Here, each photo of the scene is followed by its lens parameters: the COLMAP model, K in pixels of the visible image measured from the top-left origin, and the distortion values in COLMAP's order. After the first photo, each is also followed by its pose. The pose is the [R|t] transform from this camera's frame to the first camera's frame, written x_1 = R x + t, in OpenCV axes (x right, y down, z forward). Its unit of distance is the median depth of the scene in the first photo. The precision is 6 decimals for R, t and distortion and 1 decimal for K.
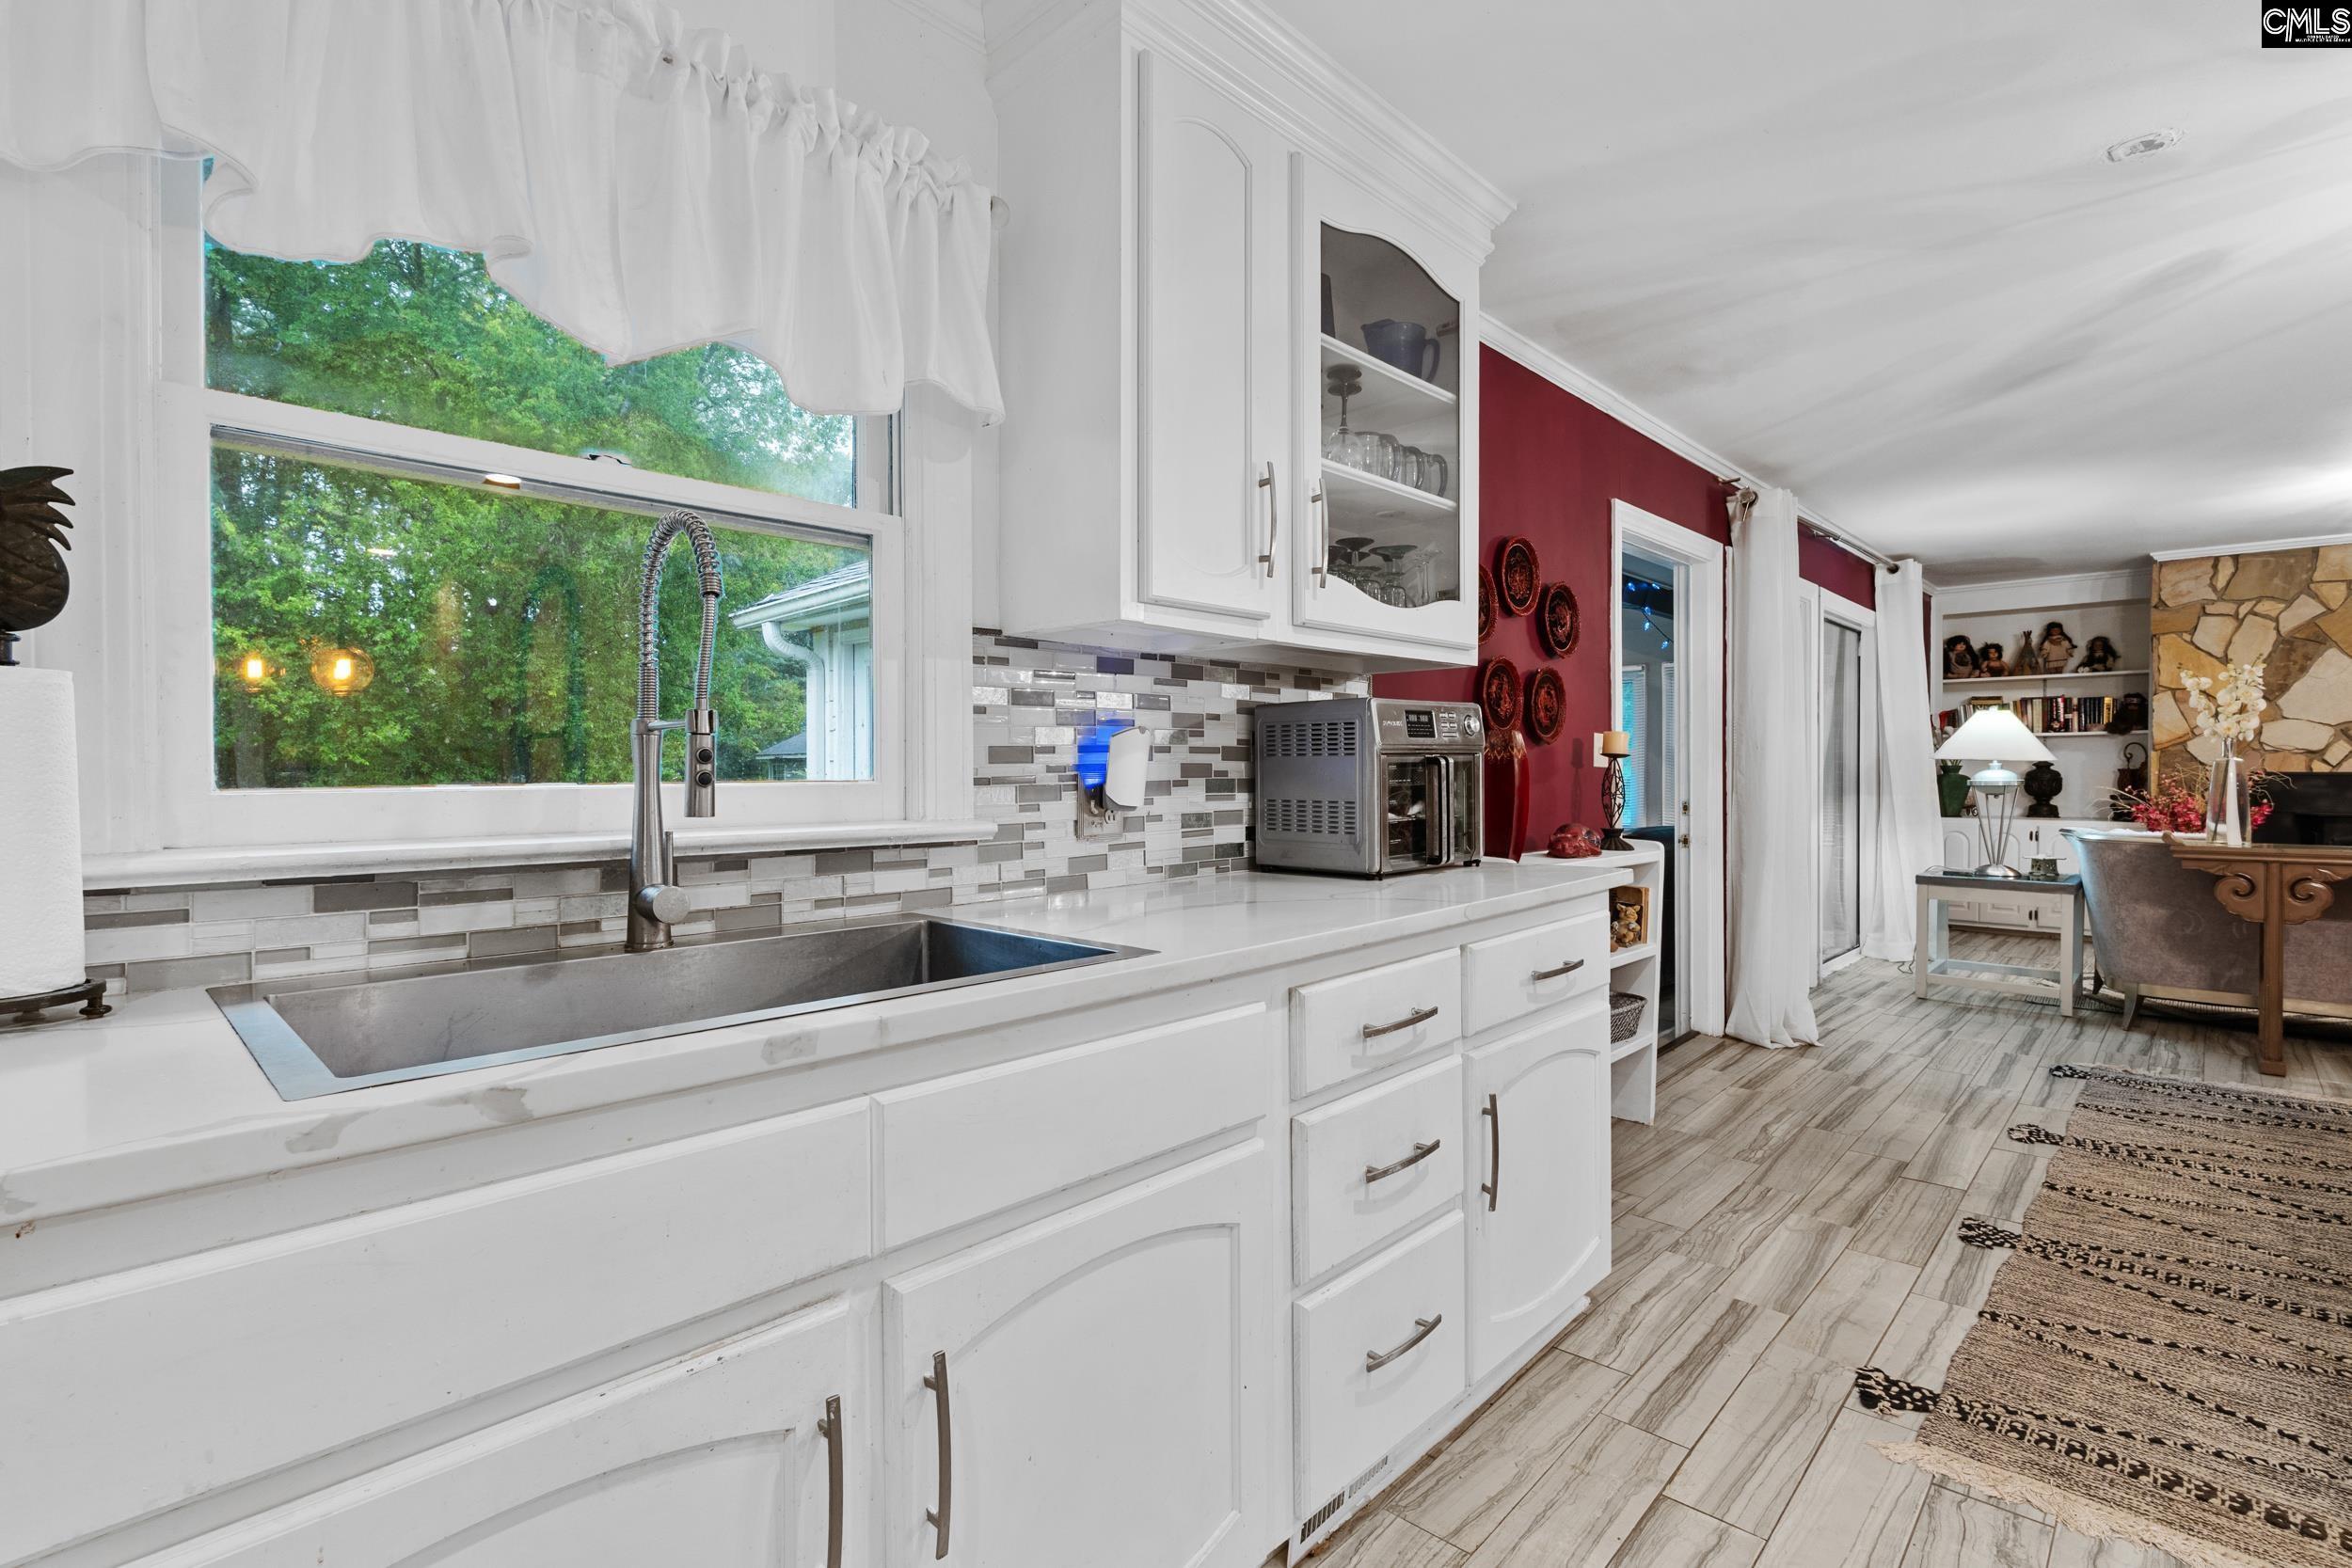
lens RADIAL K [[1084.9, 0, 1186.5], [0, 1084.9, 779.3], [0, 0, 1]] dist [-0.007367, 0.000660]
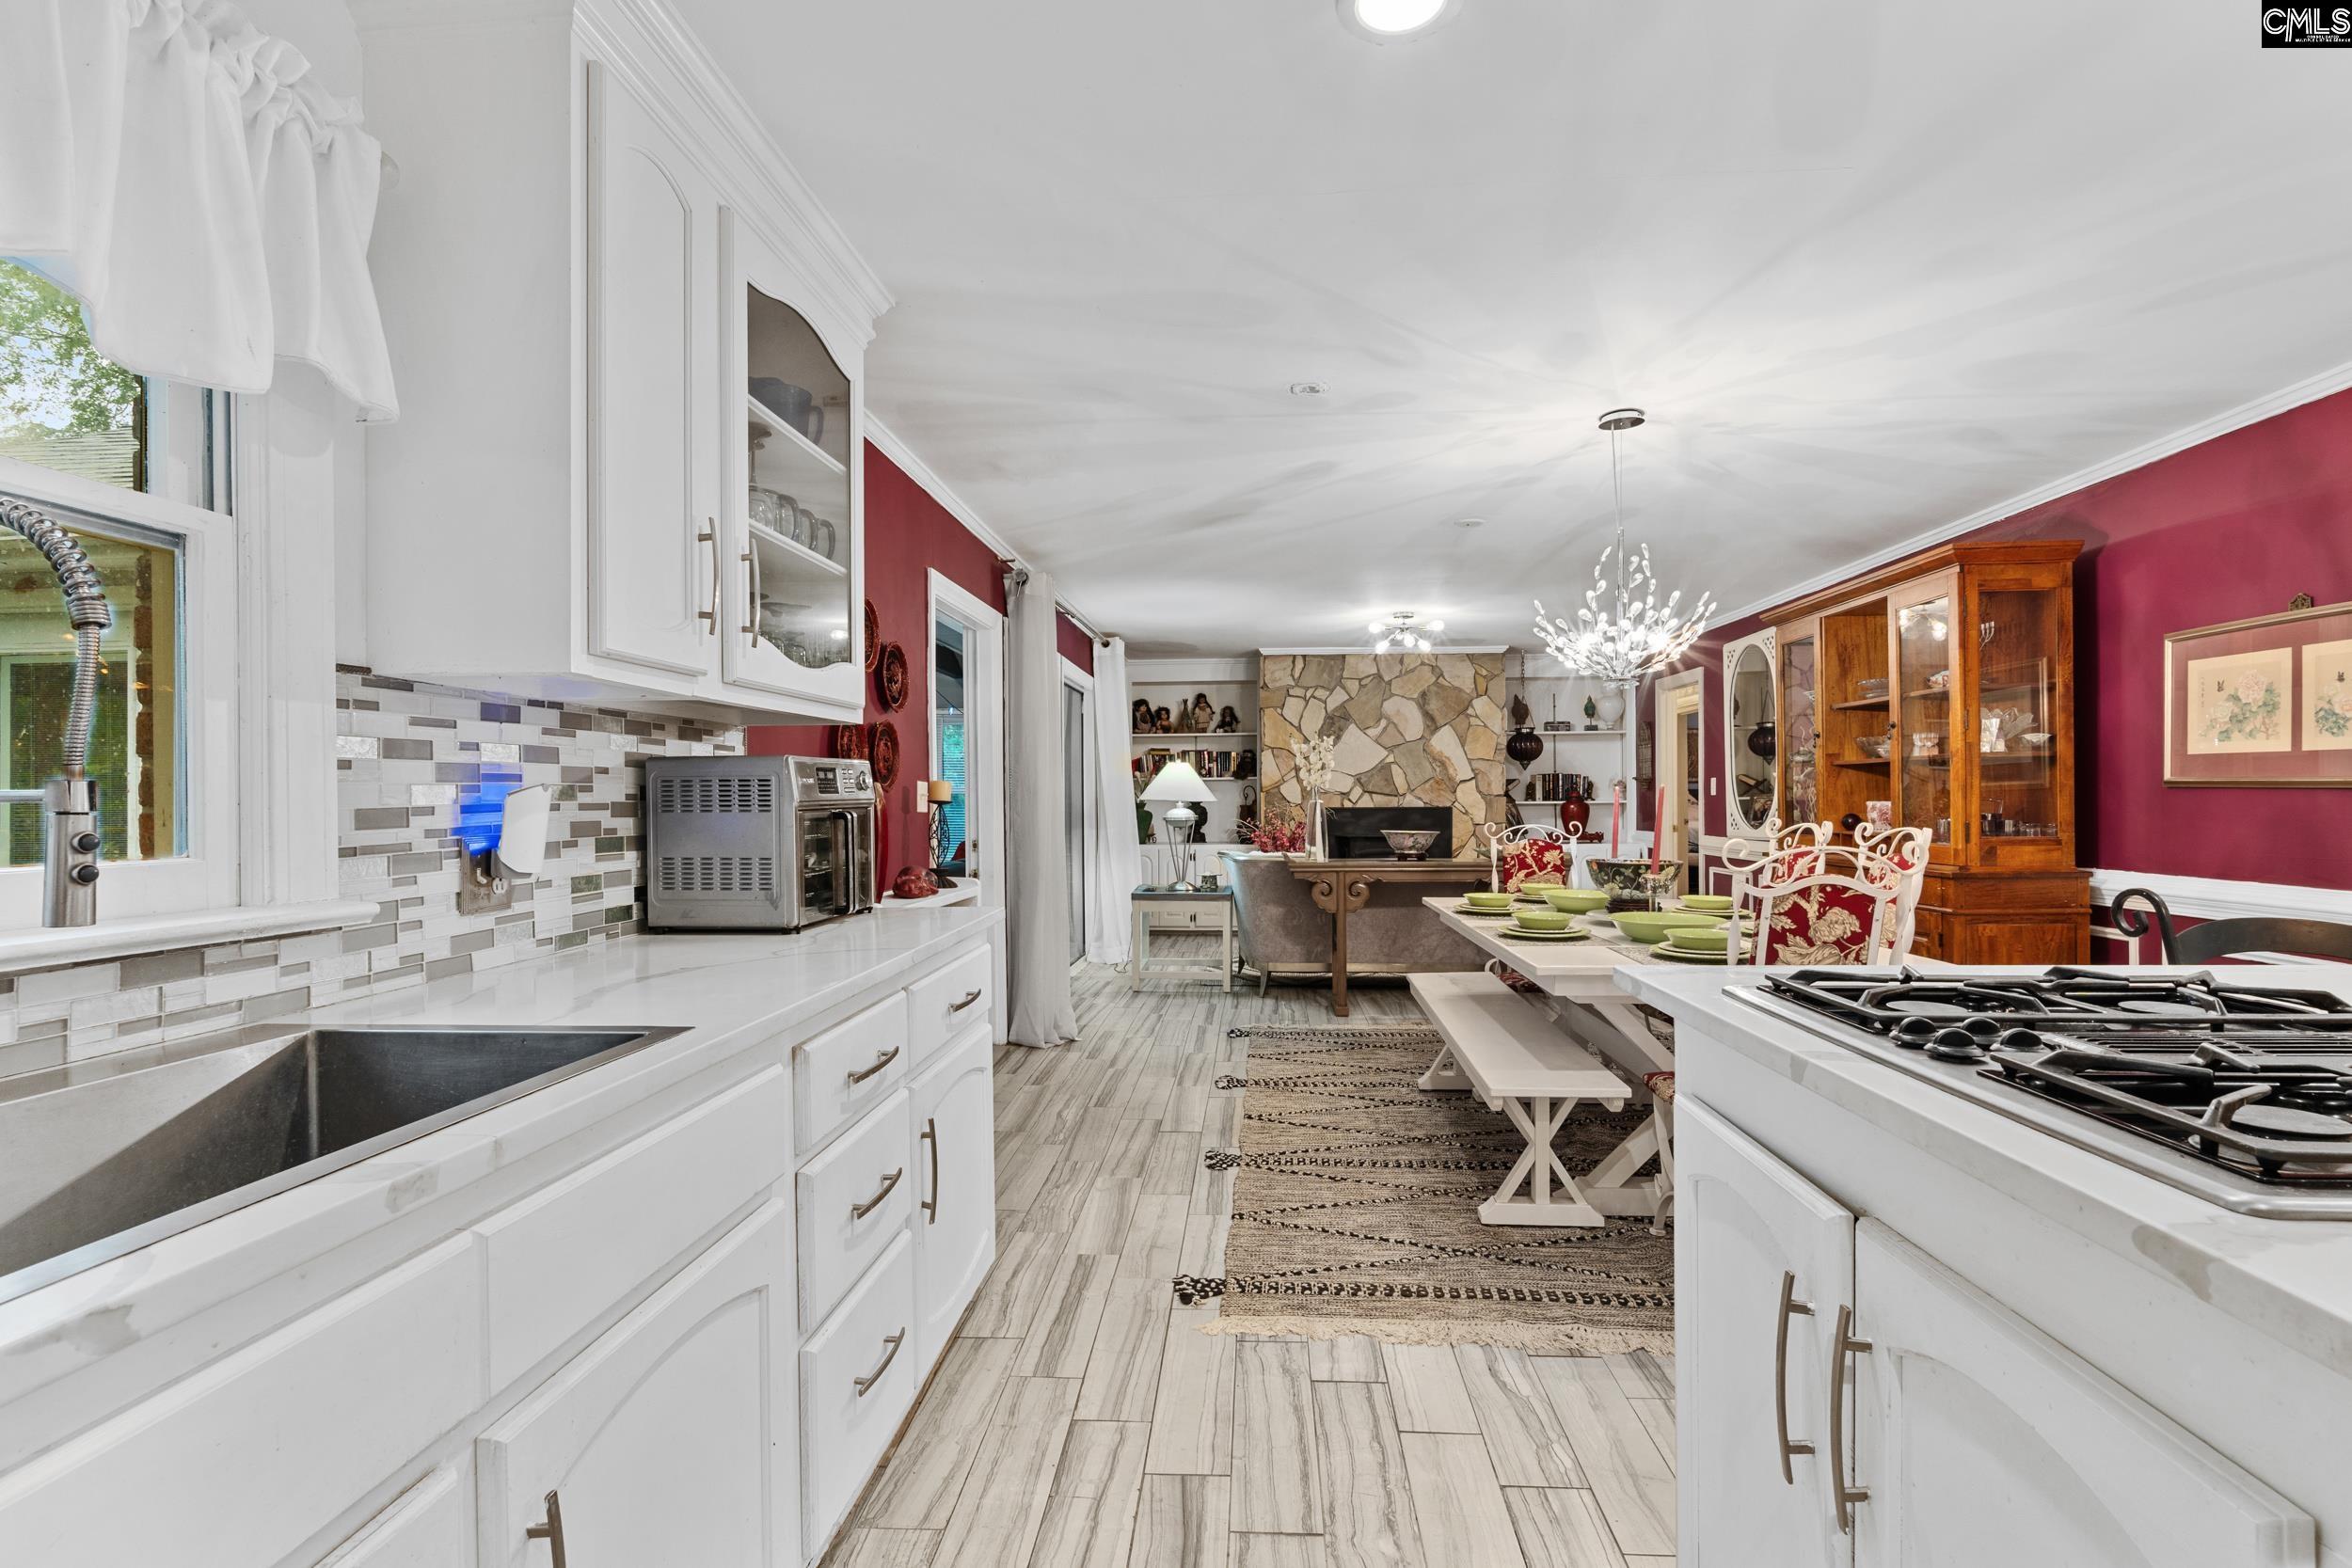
lens RADIAL K [[1084.9, 0, 1191.2], [0, 1084.9, 802.8], [0, 0, 1]] dist [-0.007367, 0.000660]
pose [[0.770244, -0.004181, 0.637736, -0.175792], [0.009961, 0.999935, -0.005475, -0.019790], [-0.637672, 0.010570, 0.770236, -0.024999]]
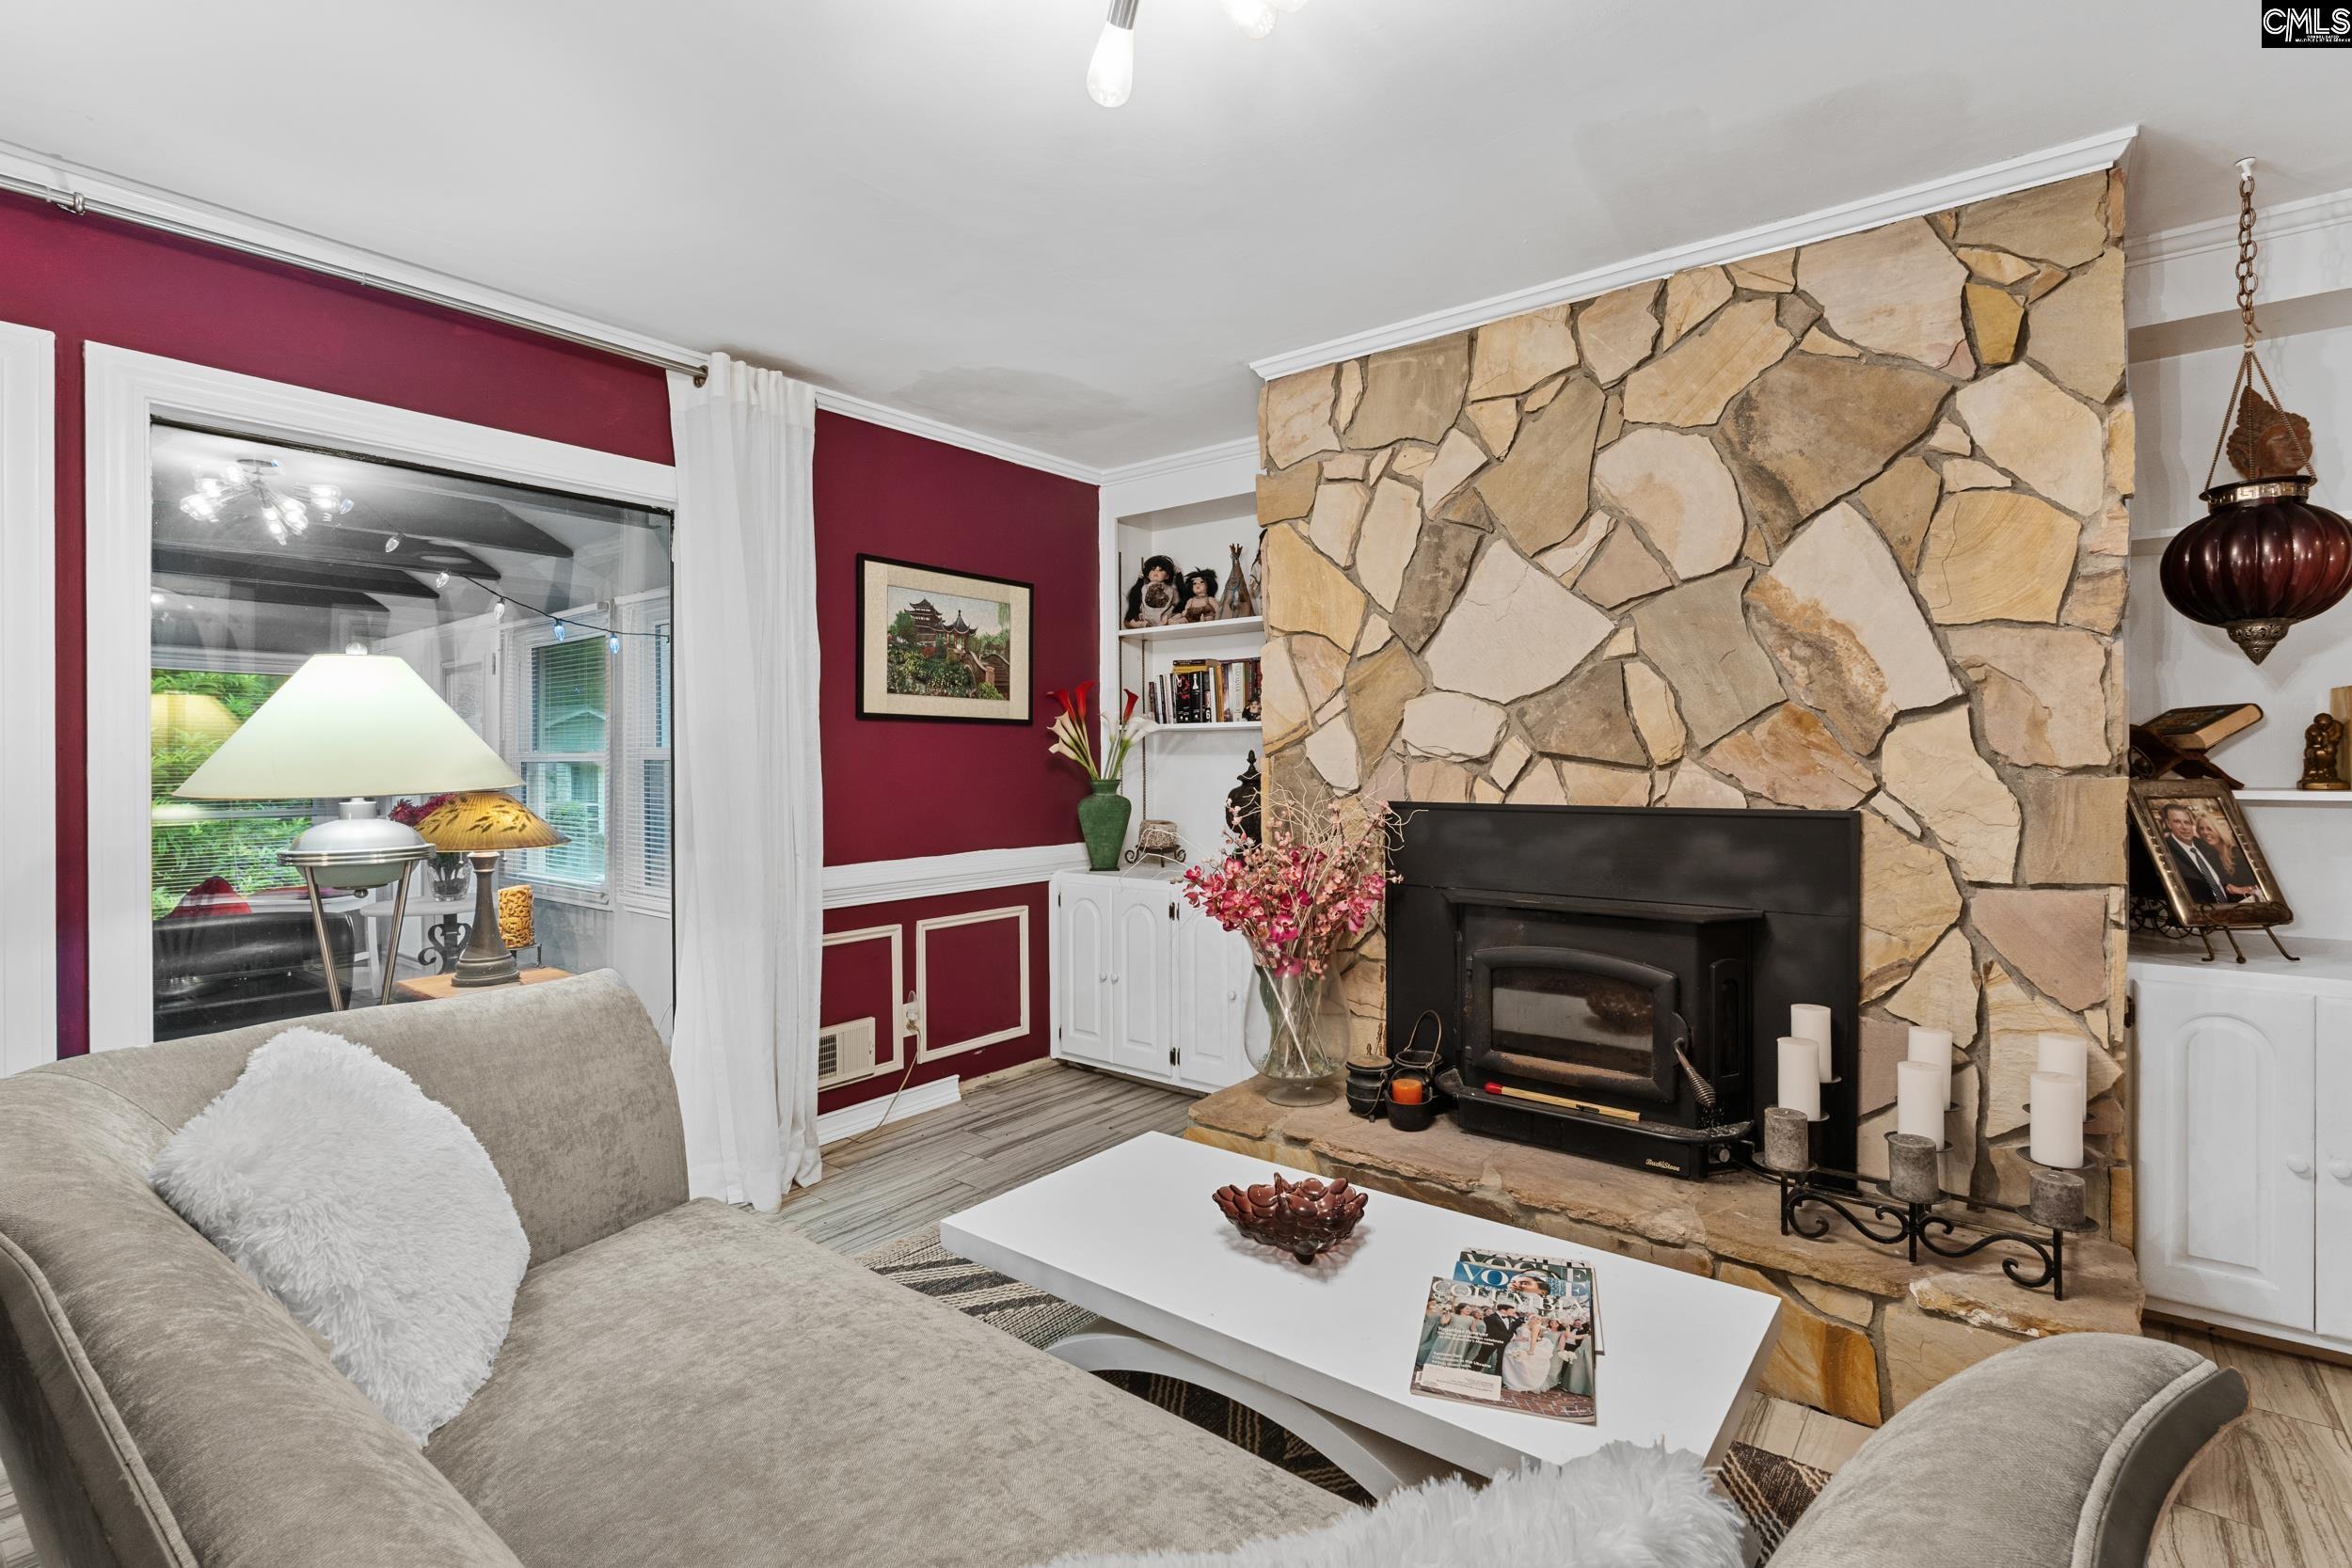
lens RADIAL K [[1084.9, 0, 1184.0], [0, 1084.9, 760.5], [0, 0, 1]] dist [-0.007367, 0.000660]
pose [[0.993806, -0.004087, 0.111055, 2.518524], [0.005046, 0.999952, -0.008356, -0.064252], [-0.111016, 0.008864, 0.993779, 1.573002]]
